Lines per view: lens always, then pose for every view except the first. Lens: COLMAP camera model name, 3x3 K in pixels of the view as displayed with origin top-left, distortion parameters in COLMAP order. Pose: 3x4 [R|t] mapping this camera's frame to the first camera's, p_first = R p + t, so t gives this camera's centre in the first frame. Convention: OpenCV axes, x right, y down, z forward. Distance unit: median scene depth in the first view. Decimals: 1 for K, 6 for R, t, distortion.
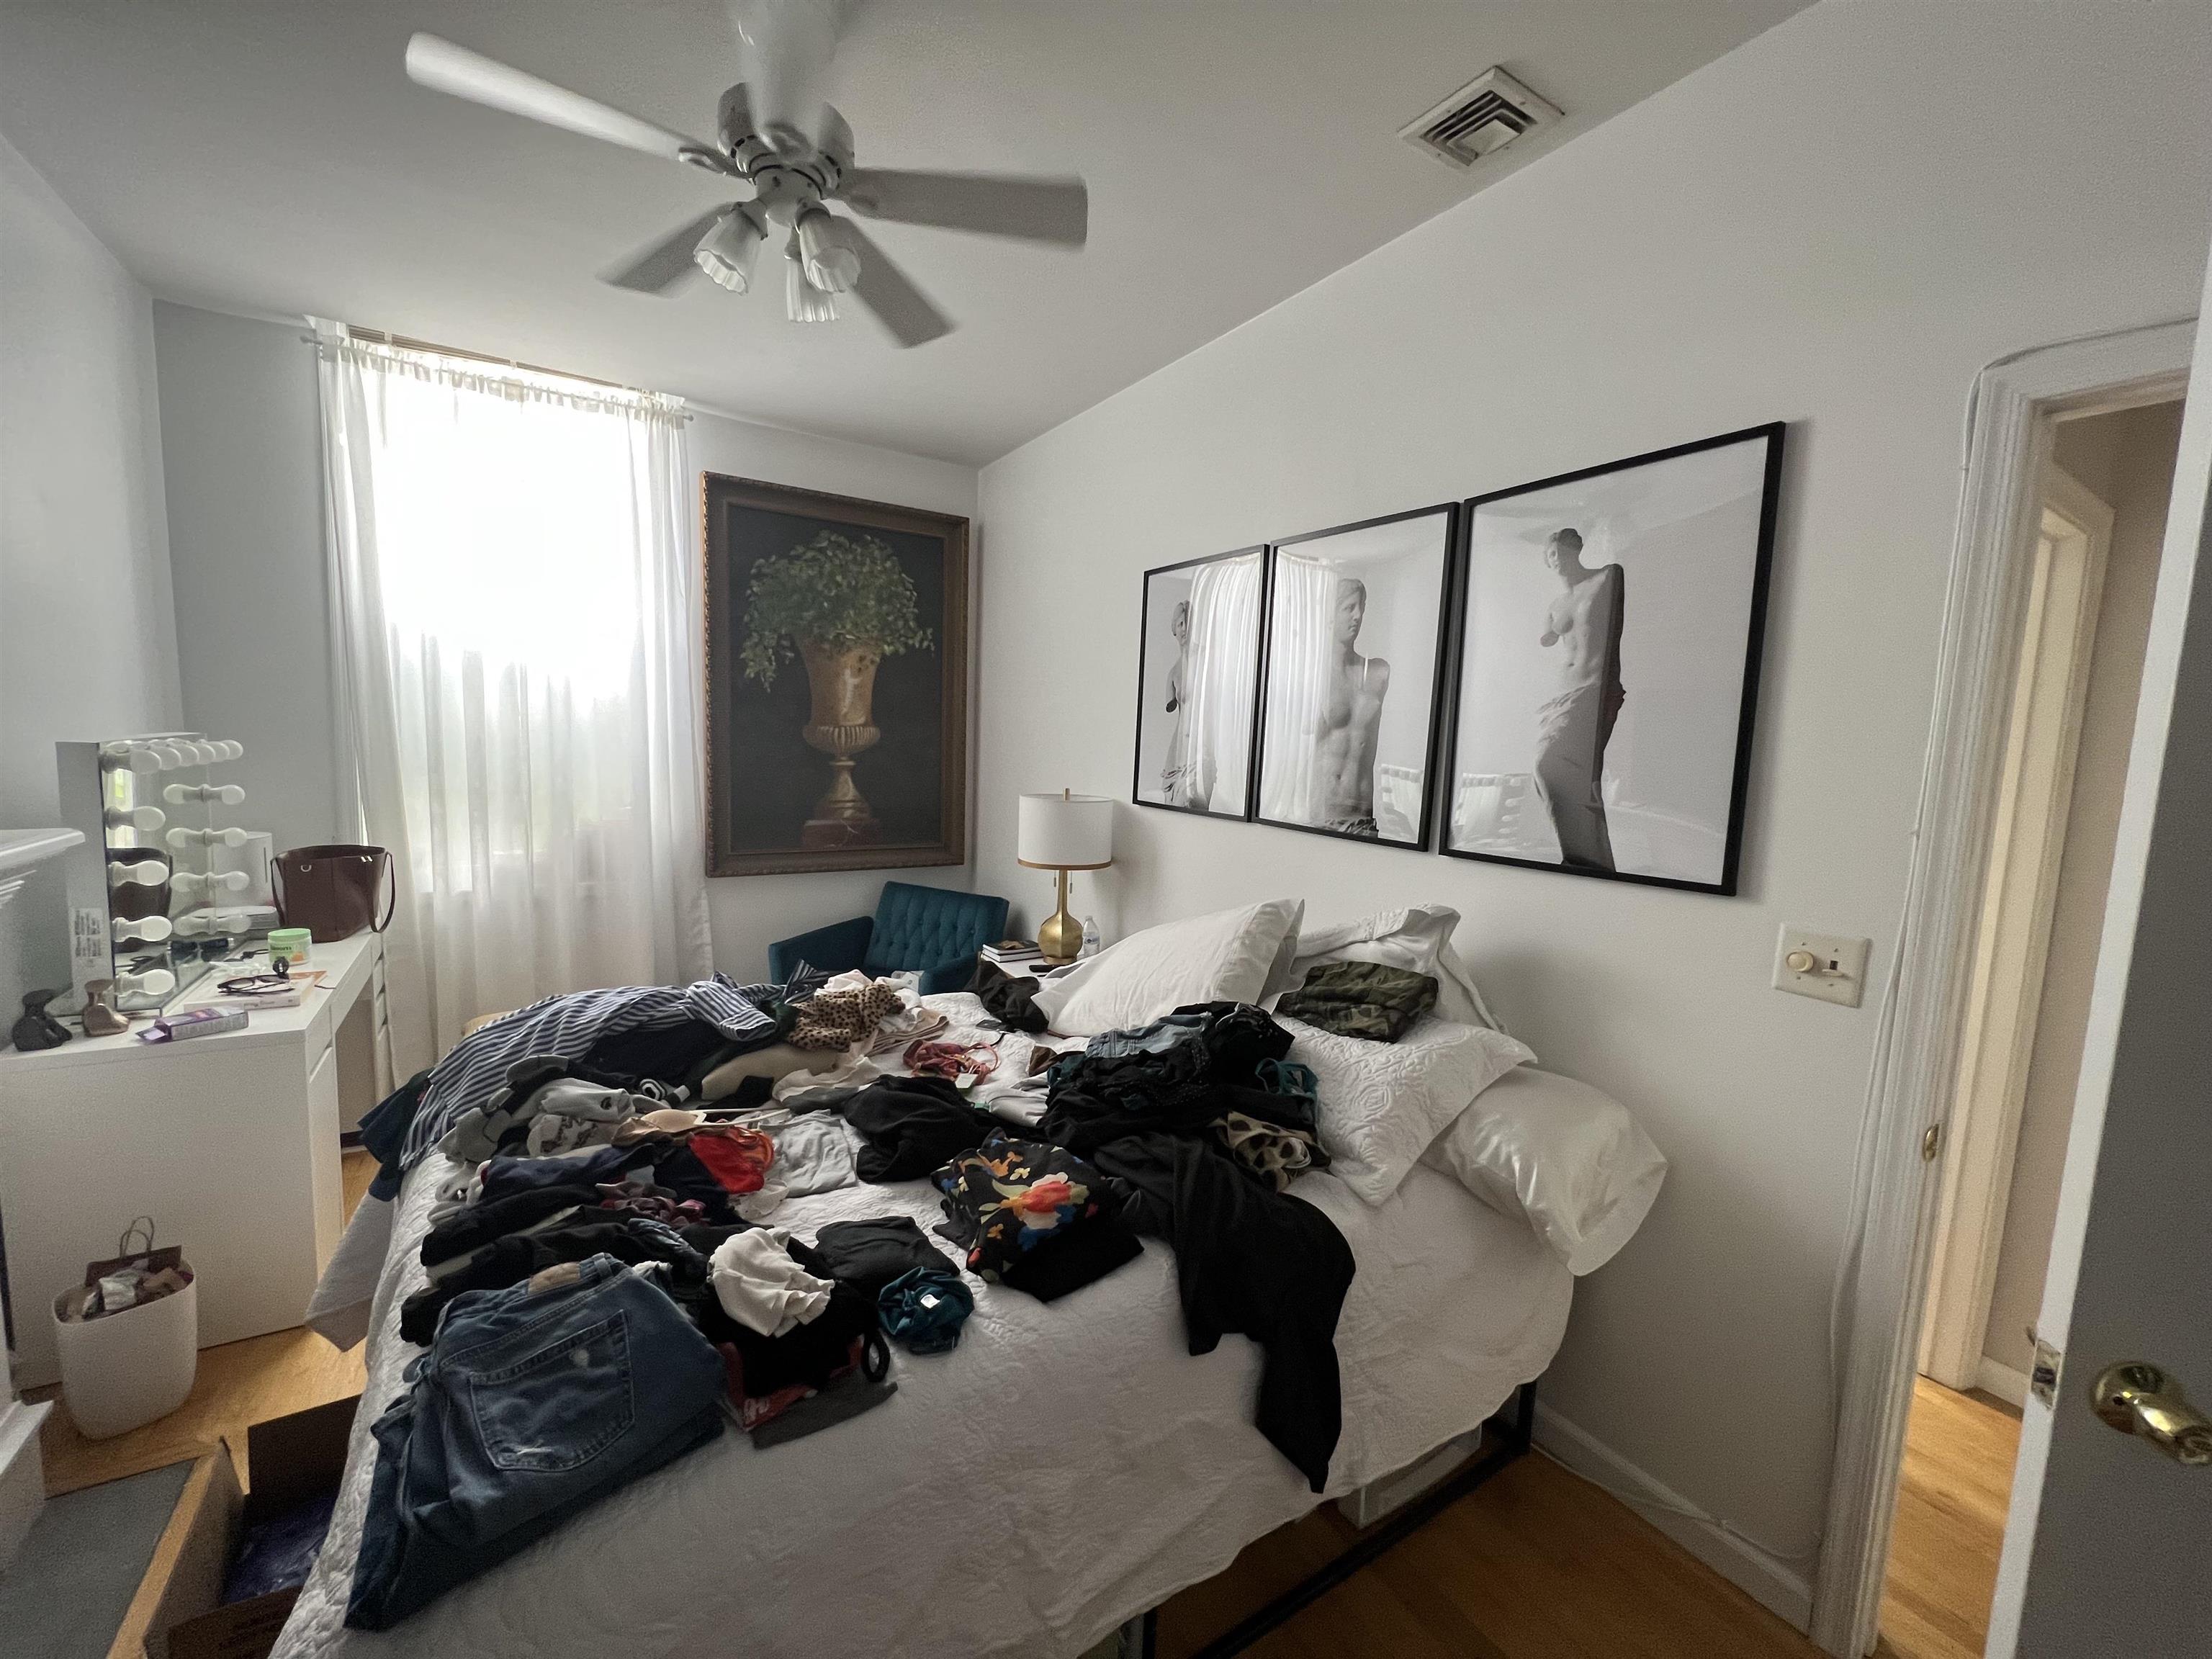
lens RADIAL K [[895.8, 0, 1116.8], [0, 895.8, 831.5], [0, 0, 1]] dist [0.002669, 0.000117]
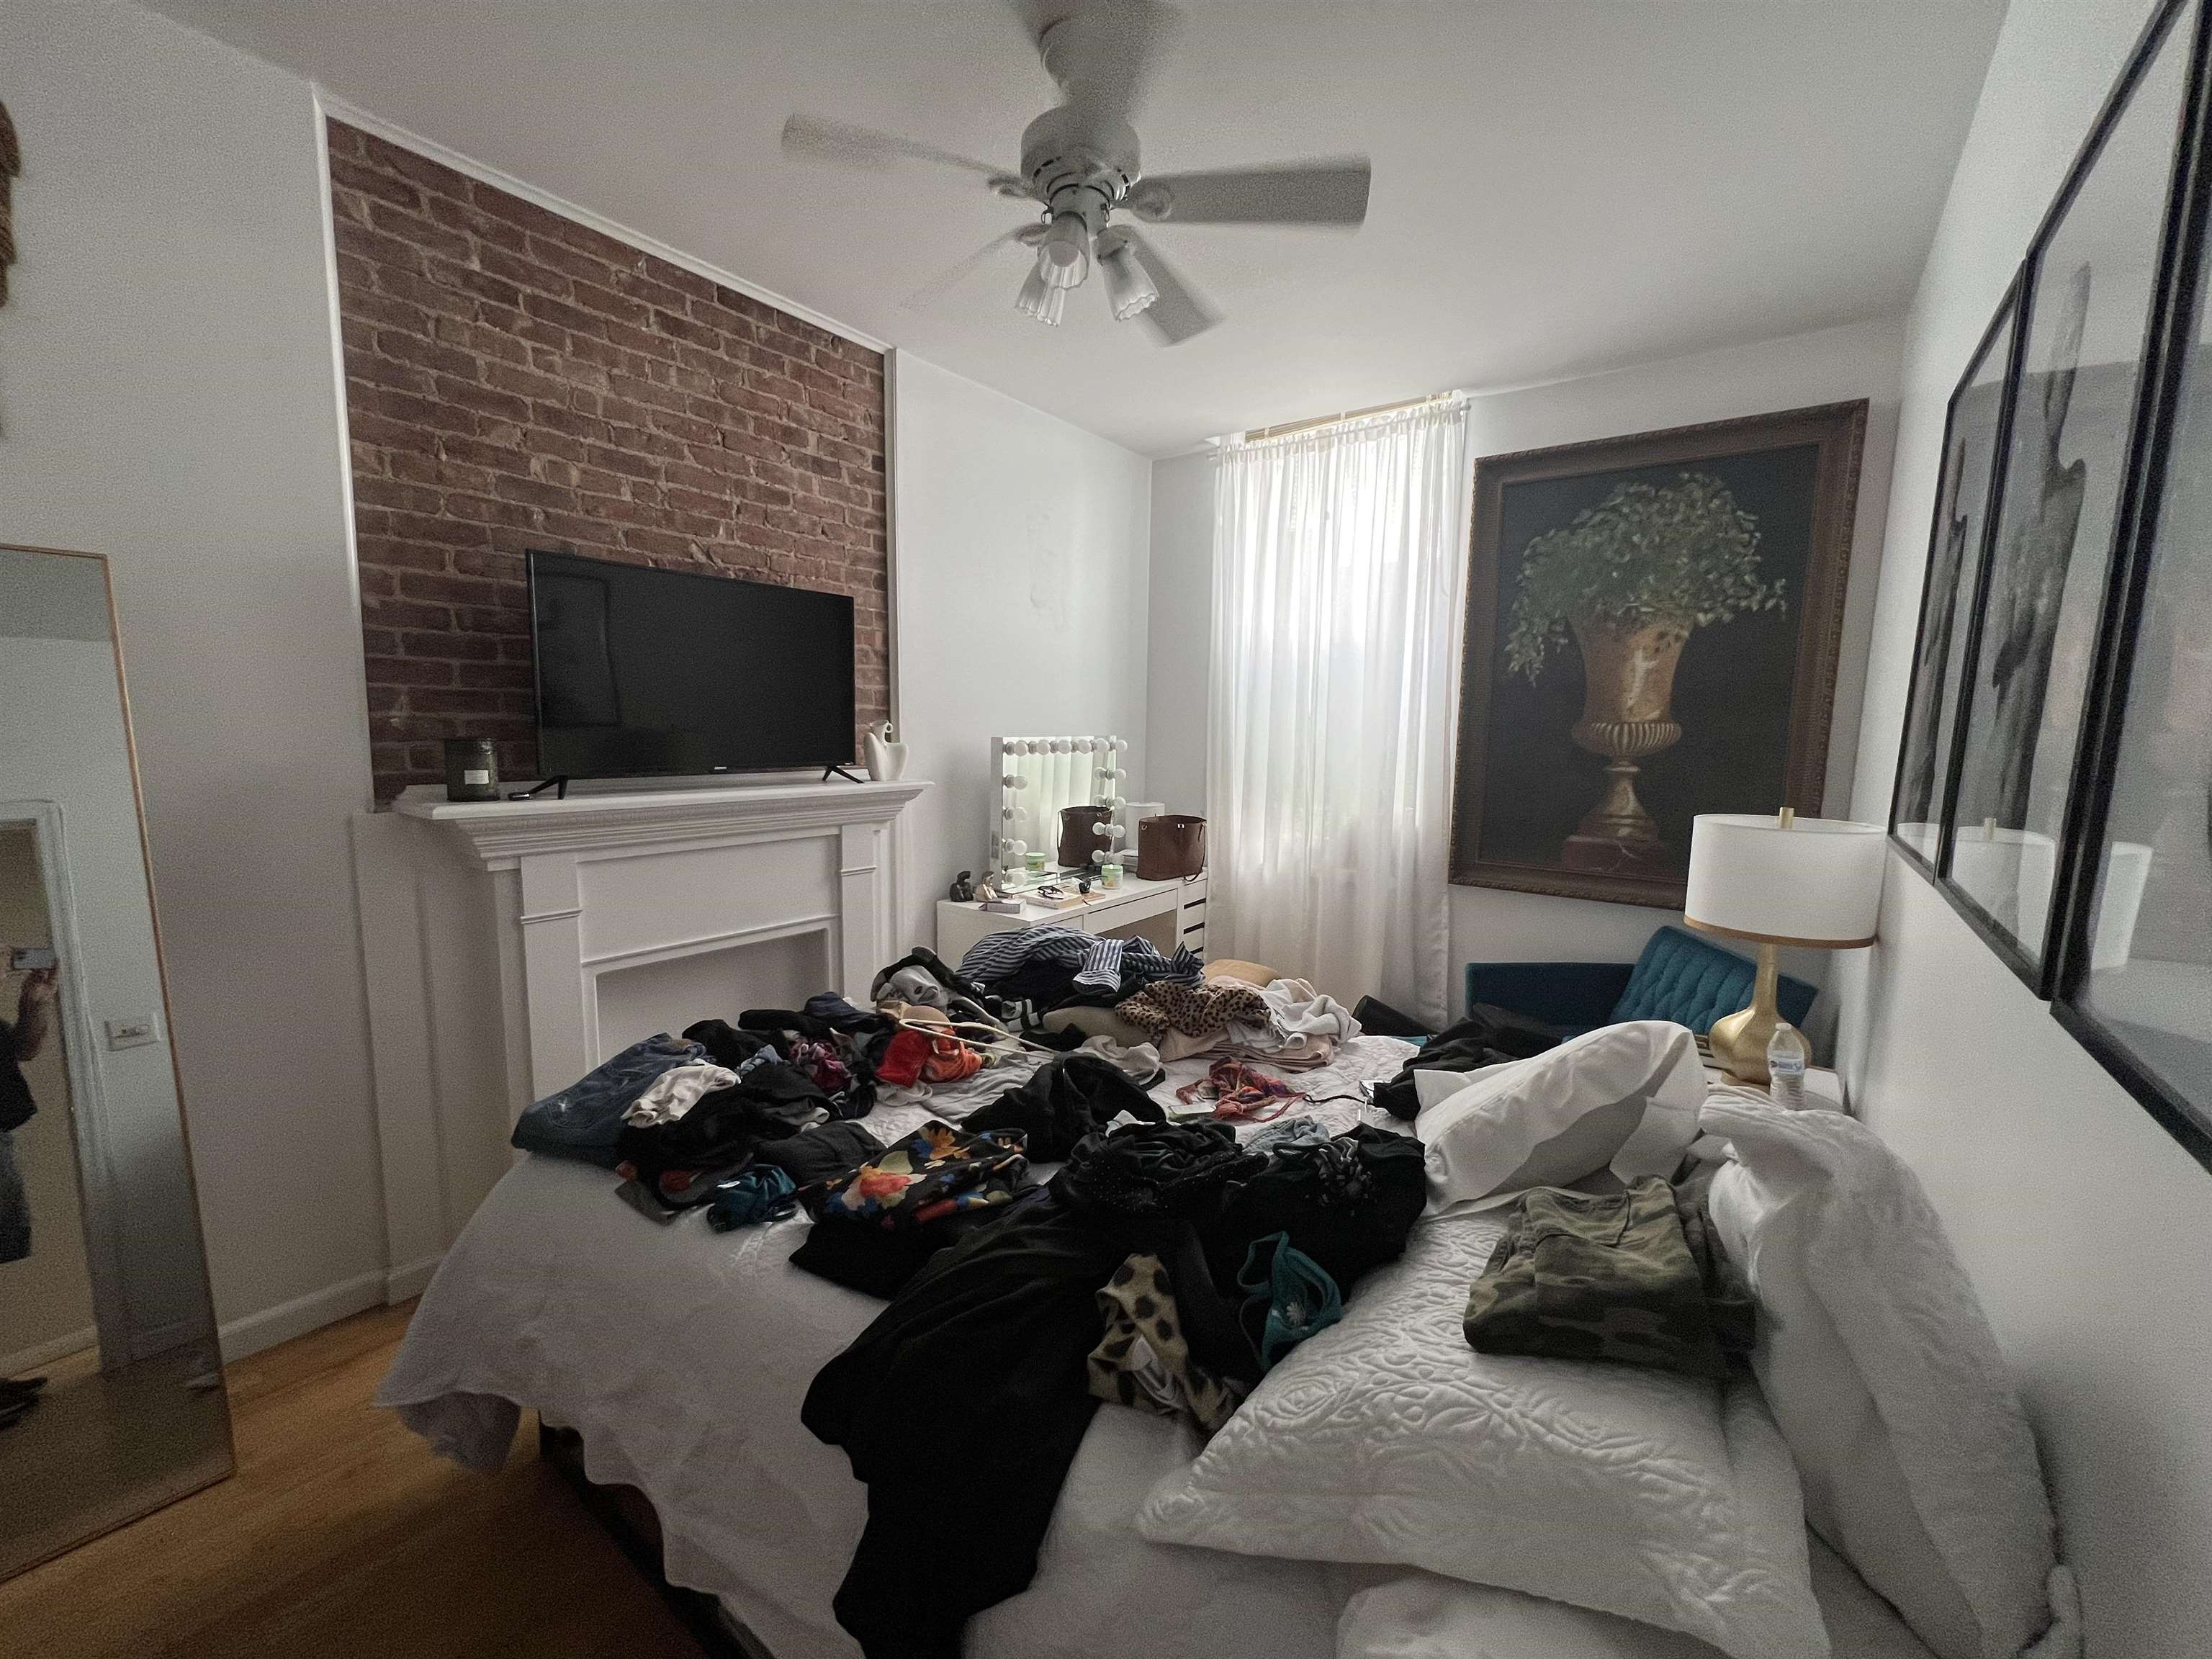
lens RADIAL K [[895.8, 0, 1112.0], [0, 895.8, 839.7], [0, 0, 1]] dist [0.002669, 0.000117]
pose [[0.354943, 0.089726, -0.930572, 0.297017], [-0.103389, 0.993046, 0.056315, -0.011343], [0.929154, 0.076222, 0.361751, 0.296643]]
